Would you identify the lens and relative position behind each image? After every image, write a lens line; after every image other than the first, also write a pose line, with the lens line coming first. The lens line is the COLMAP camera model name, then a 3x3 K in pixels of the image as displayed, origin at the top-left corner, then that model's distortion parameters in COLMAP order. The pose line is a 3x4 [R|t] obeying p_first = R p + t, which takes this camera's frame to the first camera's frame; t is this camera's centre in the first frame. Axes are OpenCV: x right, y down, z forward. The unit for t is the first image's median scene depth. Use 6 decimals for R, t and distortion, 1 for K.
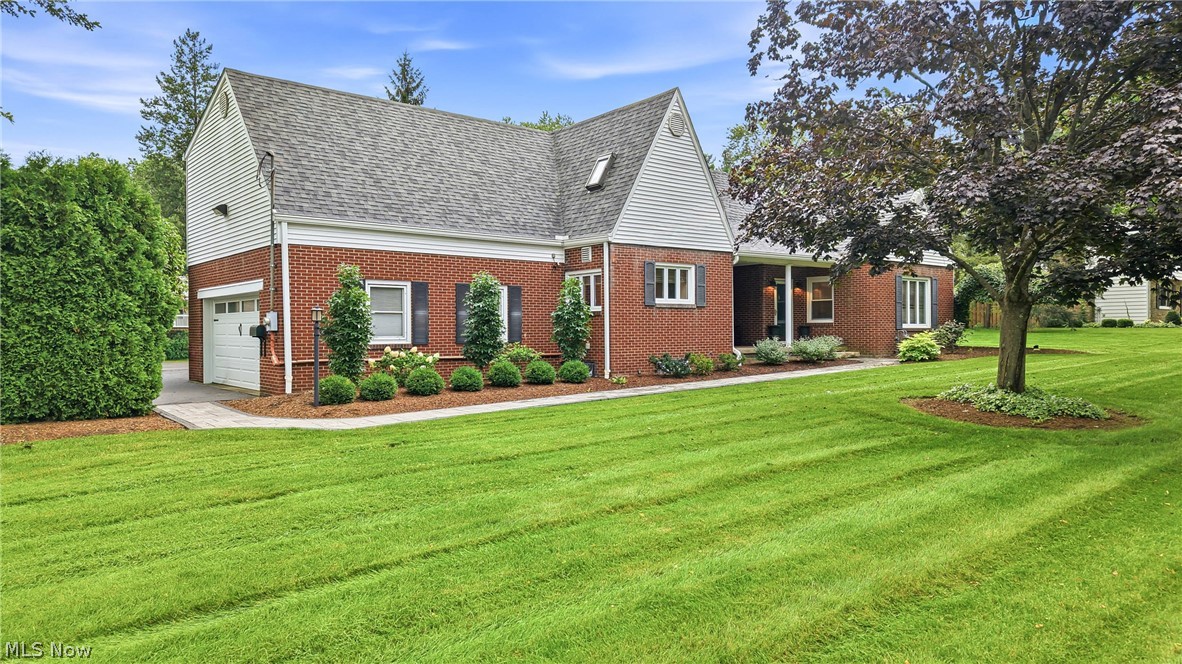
lens RADIAL K [[756.6, 0, 591.0], [0, 756.6, 332.0], [0, 0, 1]] dist [0.008621, 0.001206]
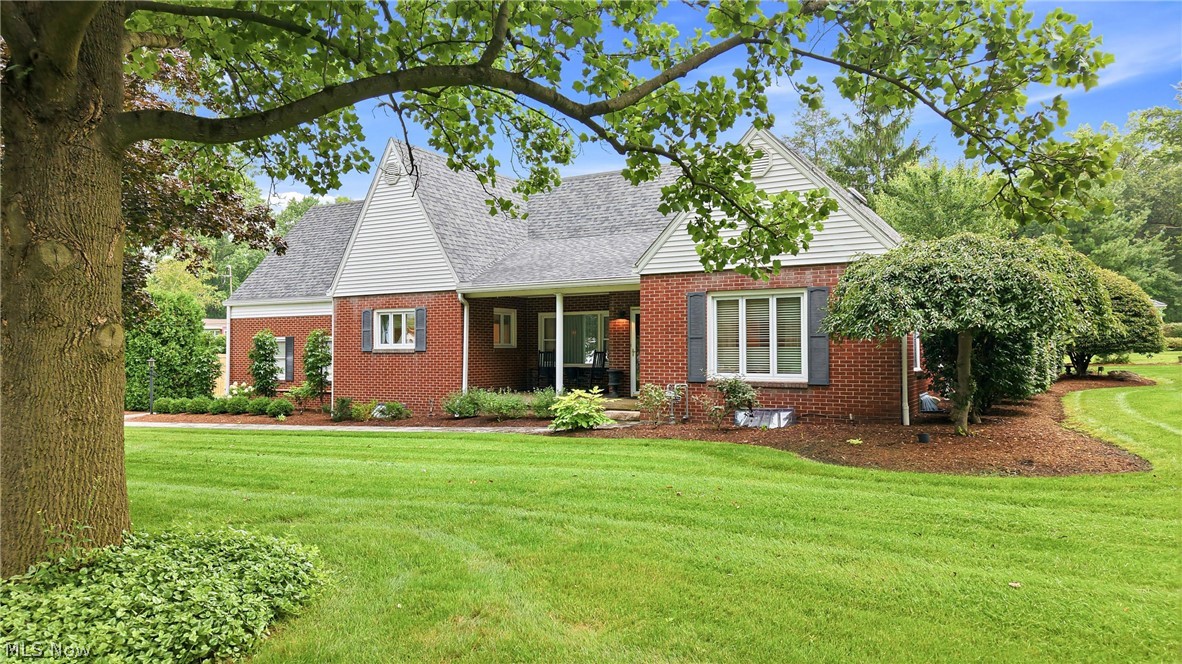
lens RADIAL K [[756.6, 0, 591.0], [0, 756.6, 332.0], [0, 0, 1]] dist [0.008621, 0.001206]
pose [[0.350498, -0.020322, -0.936343, 1.136739], [-0.005986, 0.999696, -0.023938, -0.037373], [0.936544, 0.013995, 0.350270, 0.891988]]
